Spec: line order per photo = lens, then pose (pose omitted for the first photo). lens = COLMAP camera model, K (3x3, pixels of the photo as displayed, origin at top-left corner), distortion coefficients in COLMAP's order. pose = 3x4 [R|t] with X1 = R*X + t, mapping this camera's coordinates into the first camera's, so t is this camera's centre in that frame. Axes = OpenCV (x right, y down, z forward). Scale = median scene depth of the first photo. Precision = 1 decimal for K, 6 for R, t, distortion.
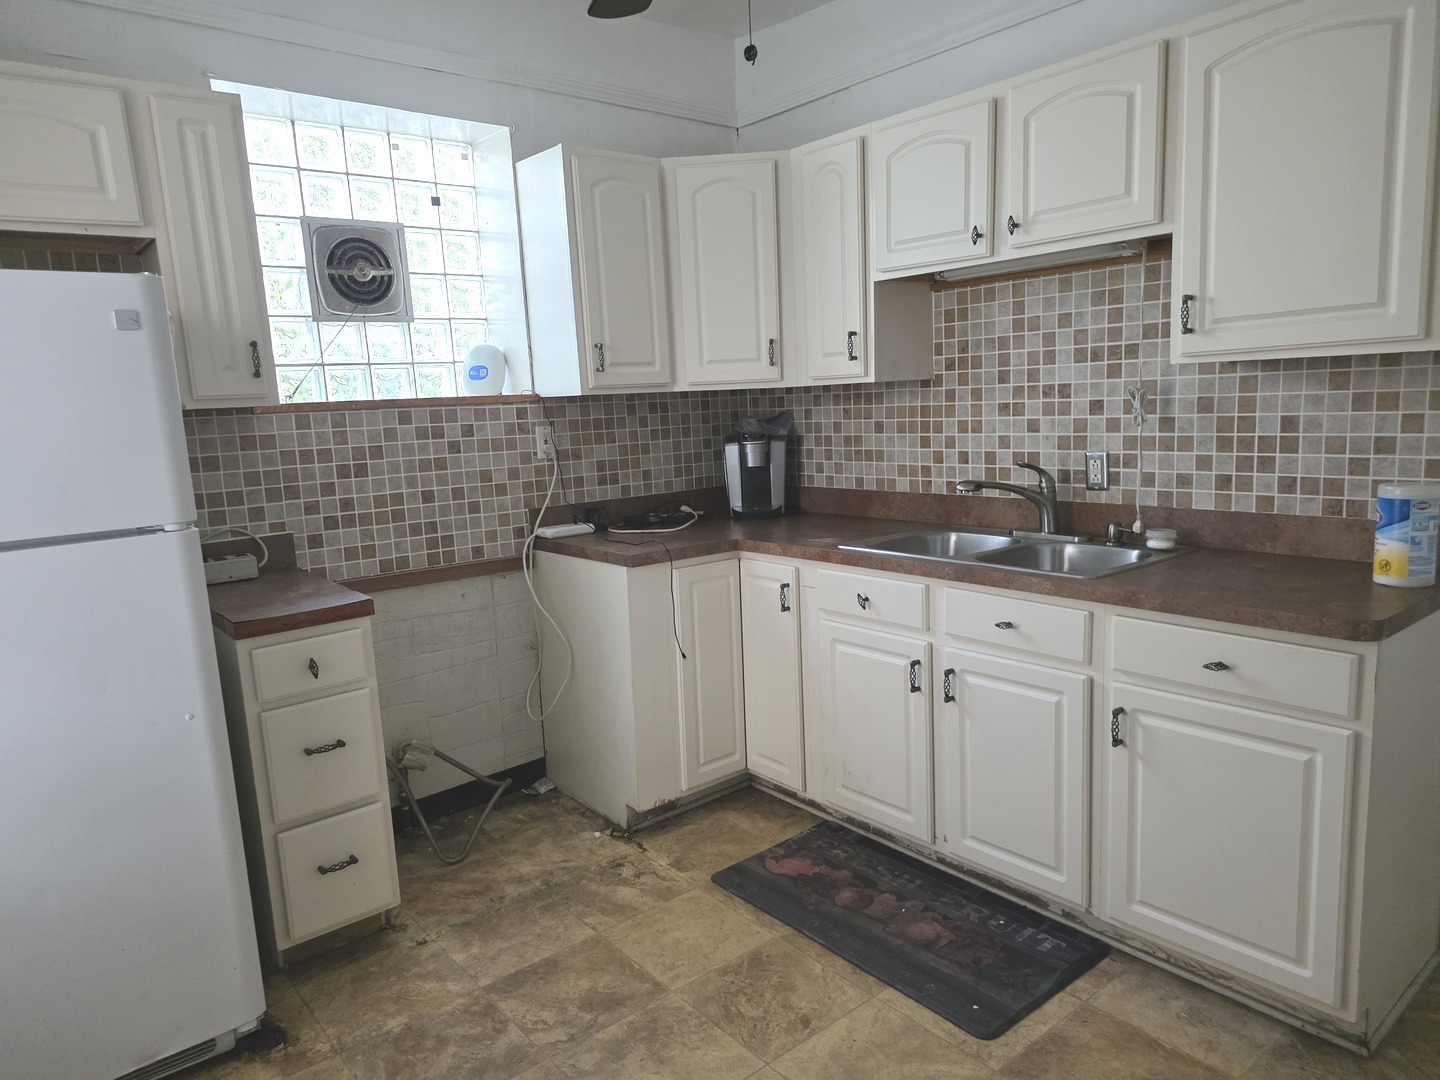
lens RADIAL K [[957.3, 0, 720.8], [0, 957.3, 547.3], [0, 0, 1]] dist [0.066991, -0.065548]
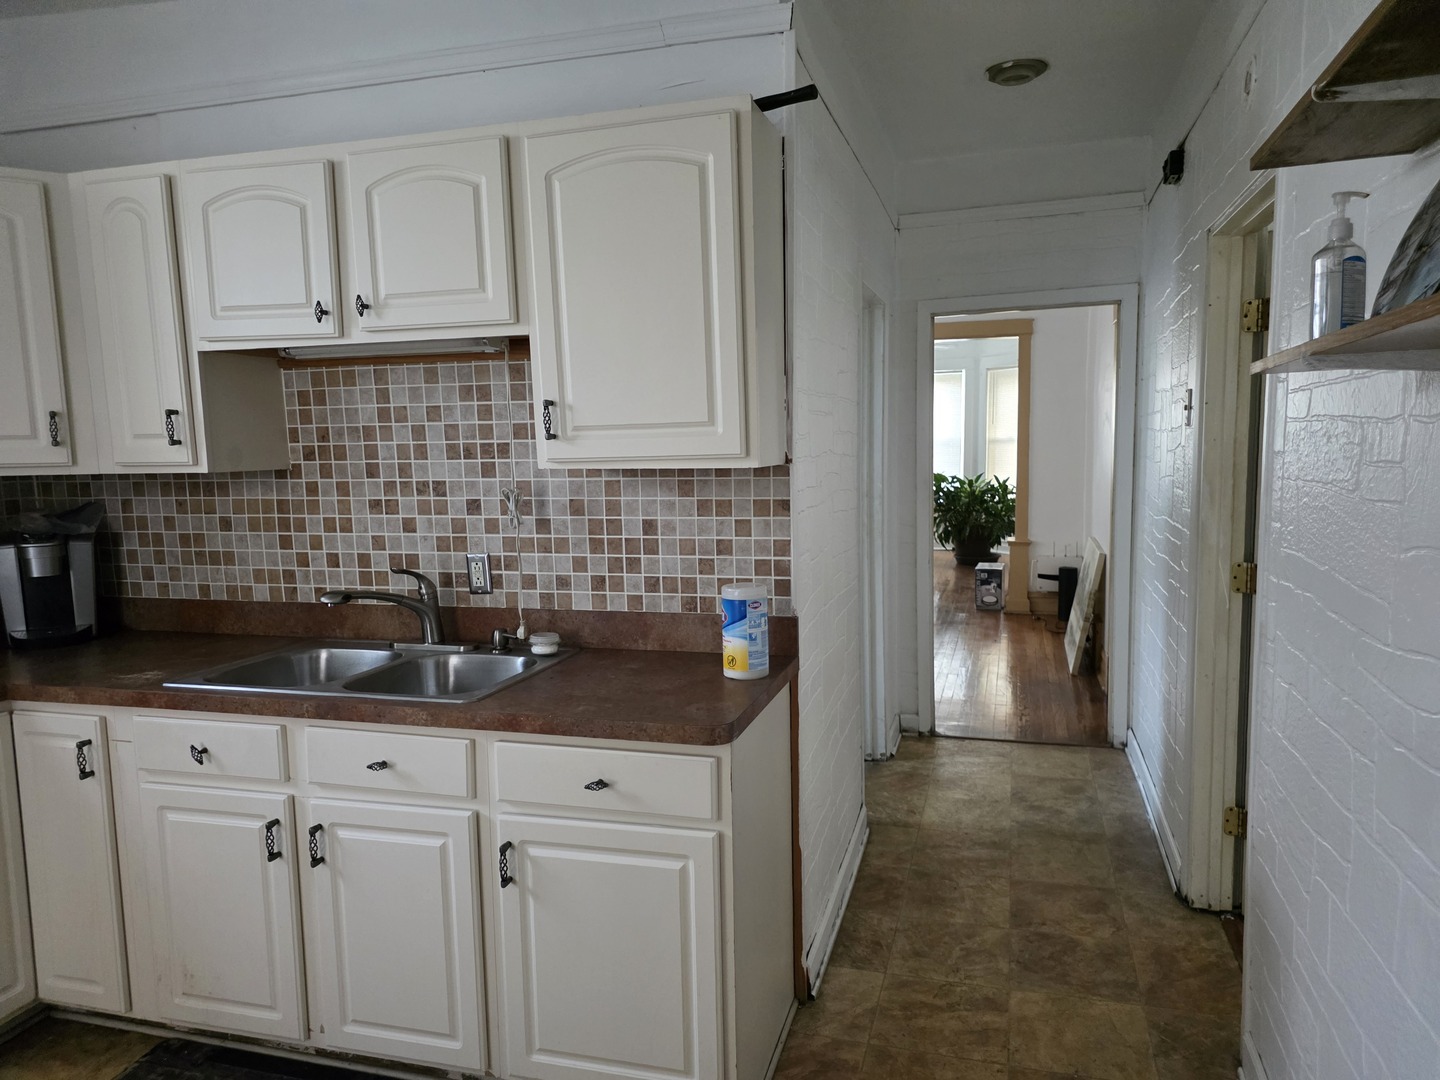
lens RADIAL K [[969.2, 0, 731.5], [0, 969.2, 568.7], [0, 0, 1]] dist [0.077738, -0.058144]
pose [[0.827626, -0.042874, 0.559639, 0.064440], [0.071704, 0.996985, -0.029661, -0.040009], [-0.556680, 0.064677, 0.828205, 0.078297]]
